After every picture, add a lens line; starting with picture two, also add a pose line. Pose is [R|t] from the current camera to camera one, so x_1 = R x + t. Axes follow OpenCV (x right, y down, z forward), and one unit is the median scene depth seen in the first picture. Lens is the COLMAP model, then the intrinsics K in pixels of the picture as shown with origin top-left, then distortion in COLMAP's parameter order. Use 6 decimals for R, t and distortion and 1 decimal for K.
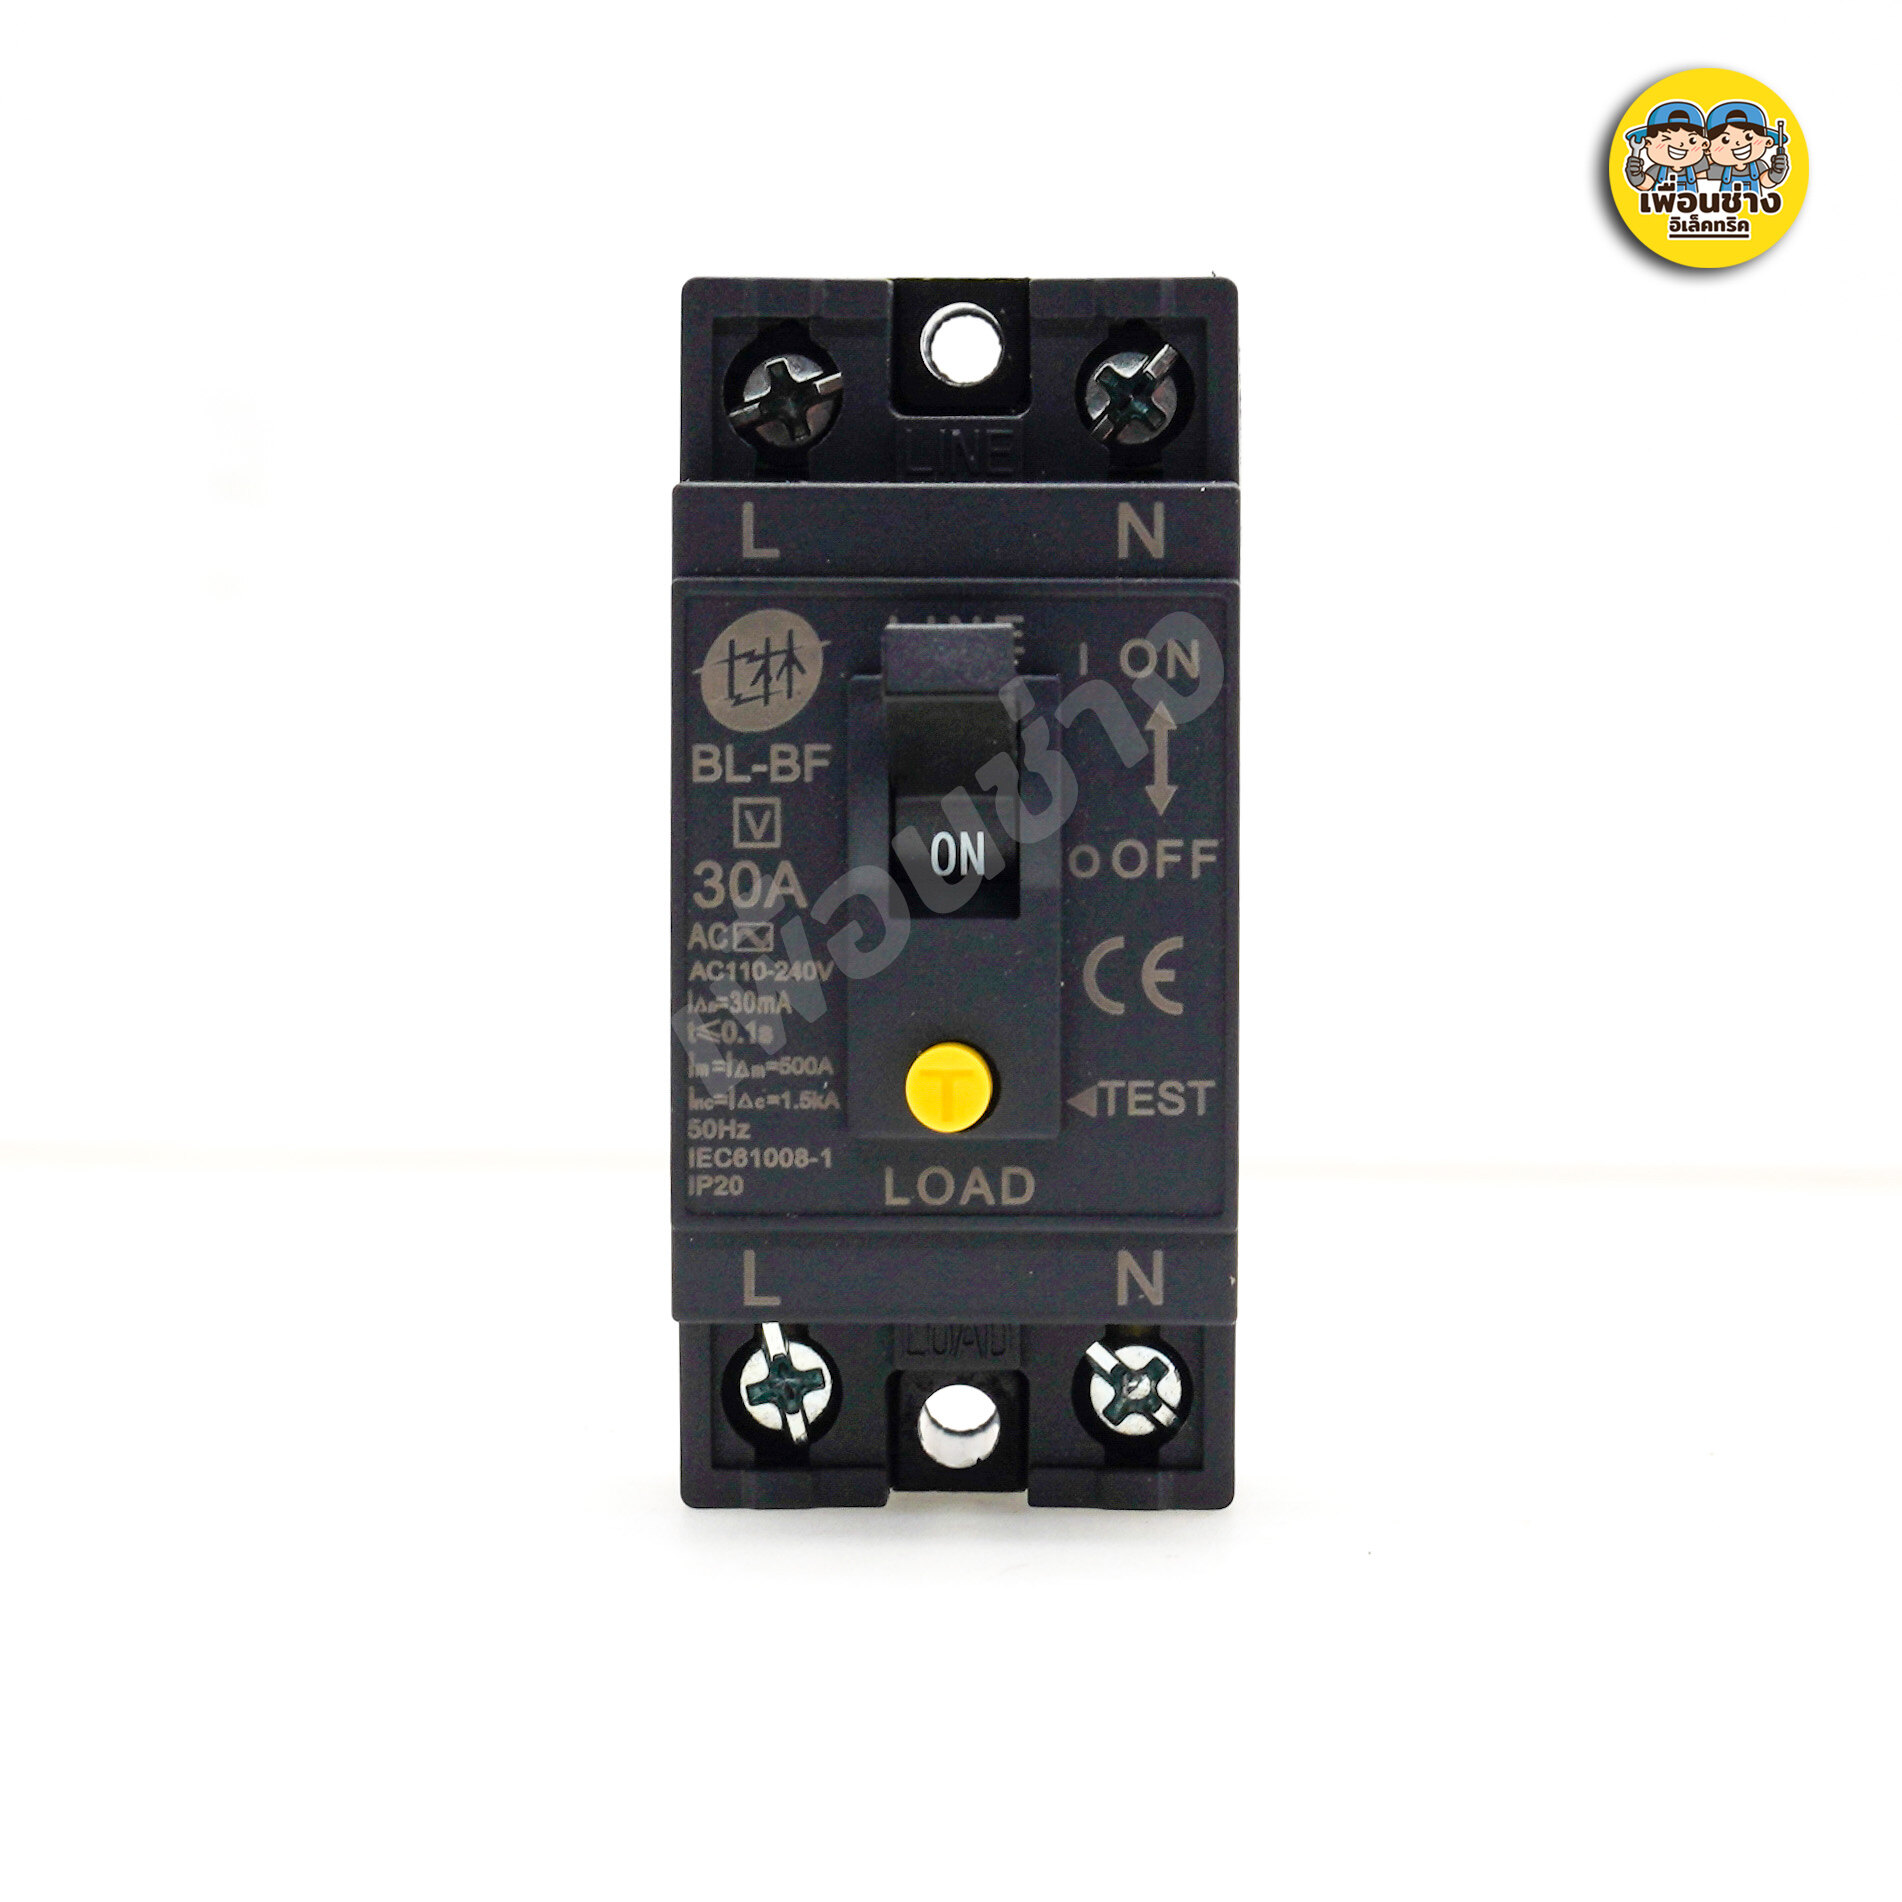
lens RADIAL K [[4842.8, 0, 951.8], [0, 4842.8, 953.0], [0, 0, 1]] dist [0.149147, 0.000000]
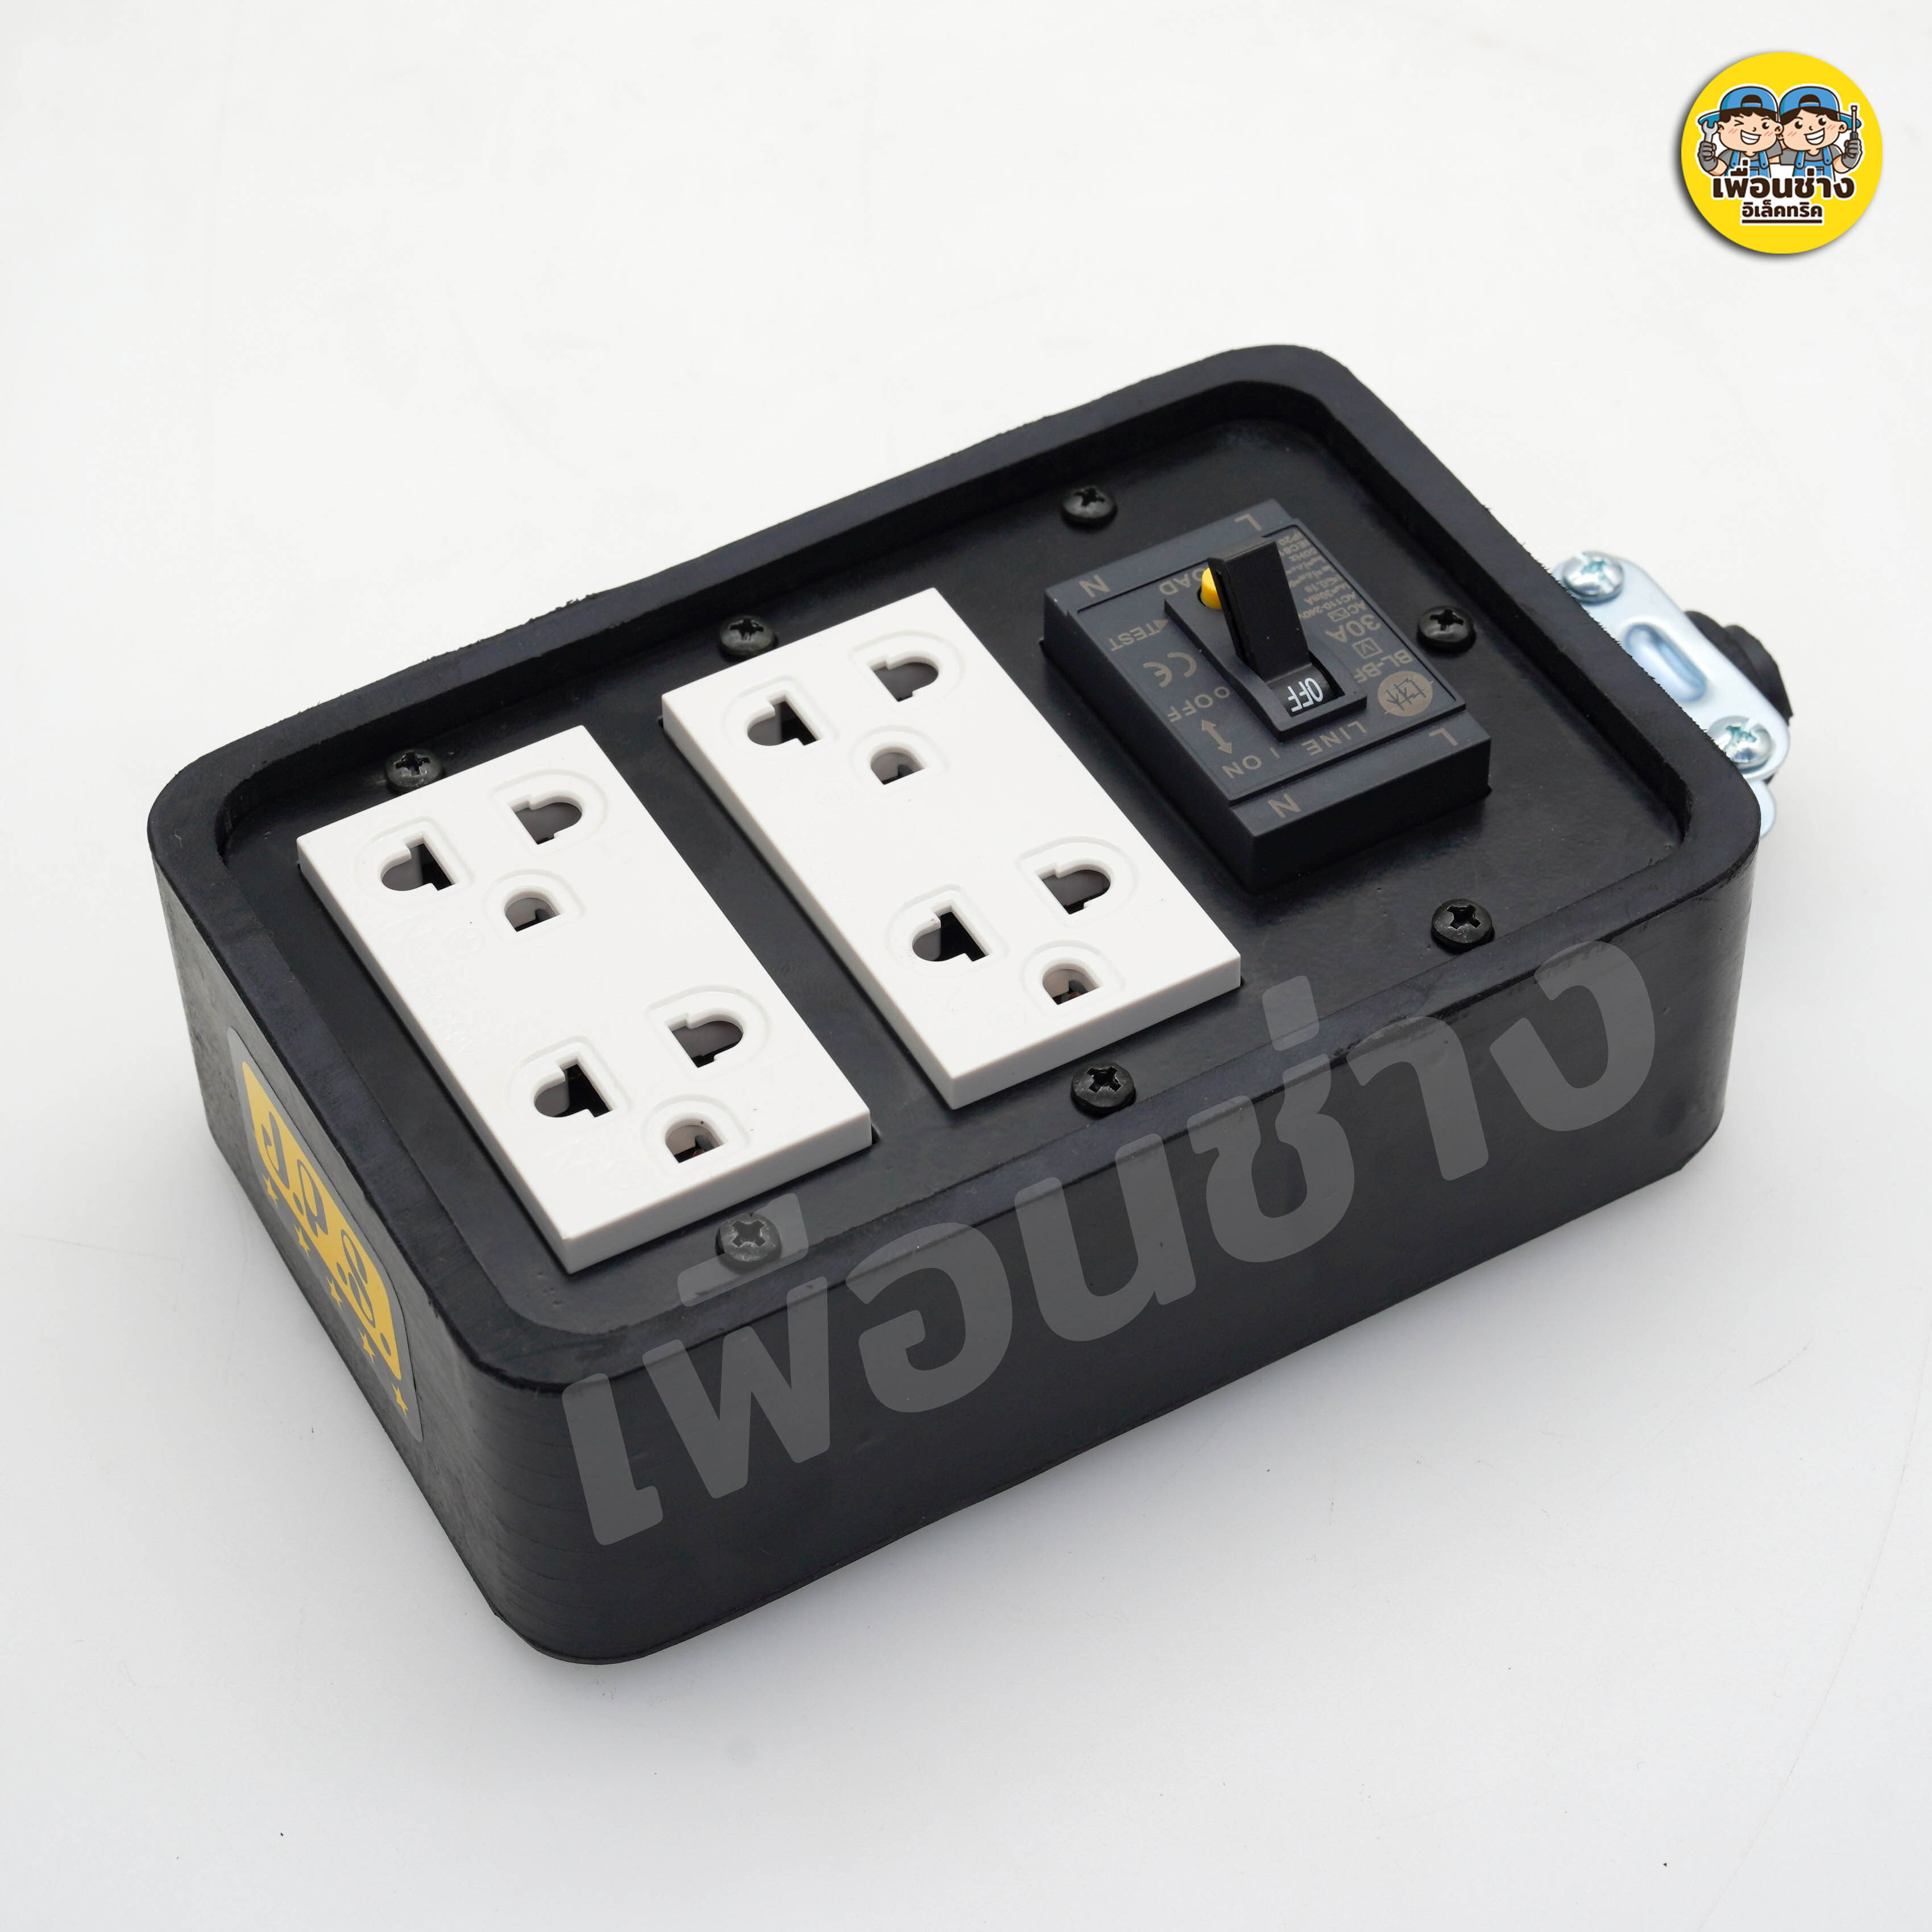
lens RADIAL K [[4919.2, 0, 969.1], [0, 4919.2, 963.1], [0, 0, 1]] dist [0.149147, 0.000000]
pose [[-0.869245, 0.365316, -0.333102, 0.856663], [-0.494372, -0.646419, 0.581153, -1.251419], [-0.003019, 0.669841, 0.742498, -0.470978]]
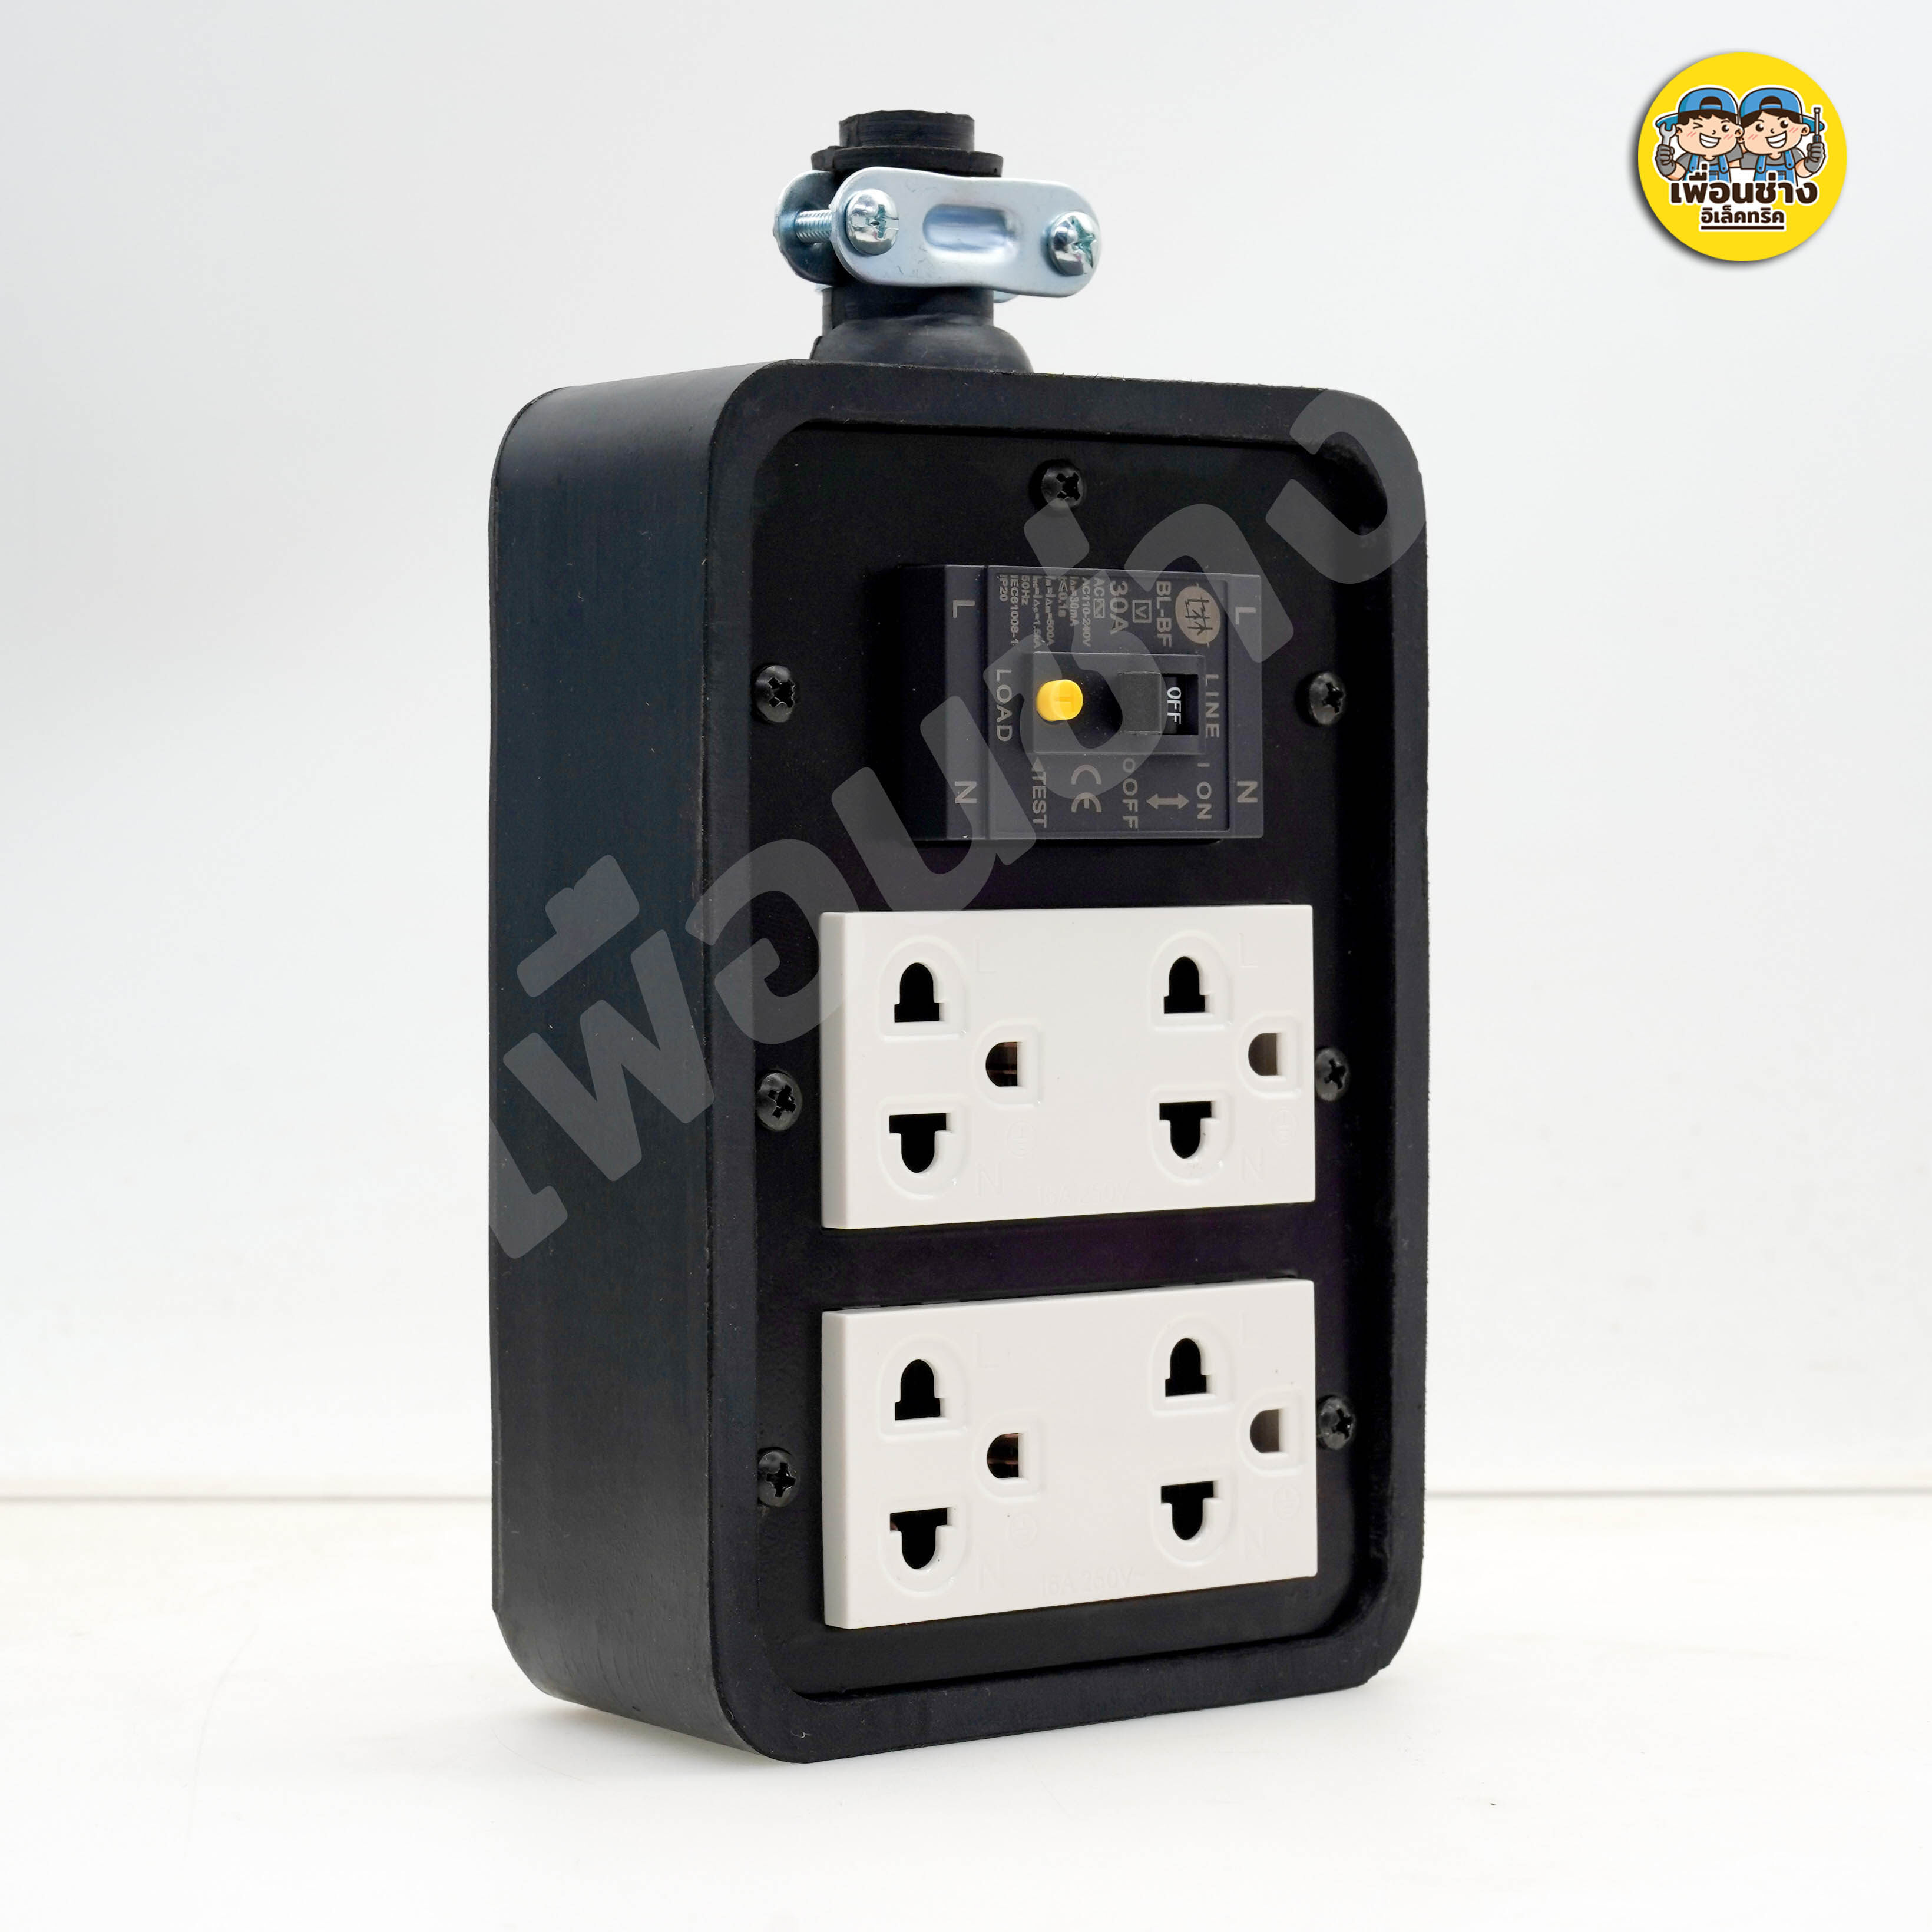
lens RADIAL K [[4919.2, 0, 963.5], [0, 4919.2, 960.3], [0, 0, 1]] dist [0.149147, 0.000000]
pose [[0.012928, 0.999754, 0.017996, 0.073009], [-0.803466, 0.021100, -0.594976, 1.323730], [-0.595210, -0.006768, 0.803542, -0.689882]]
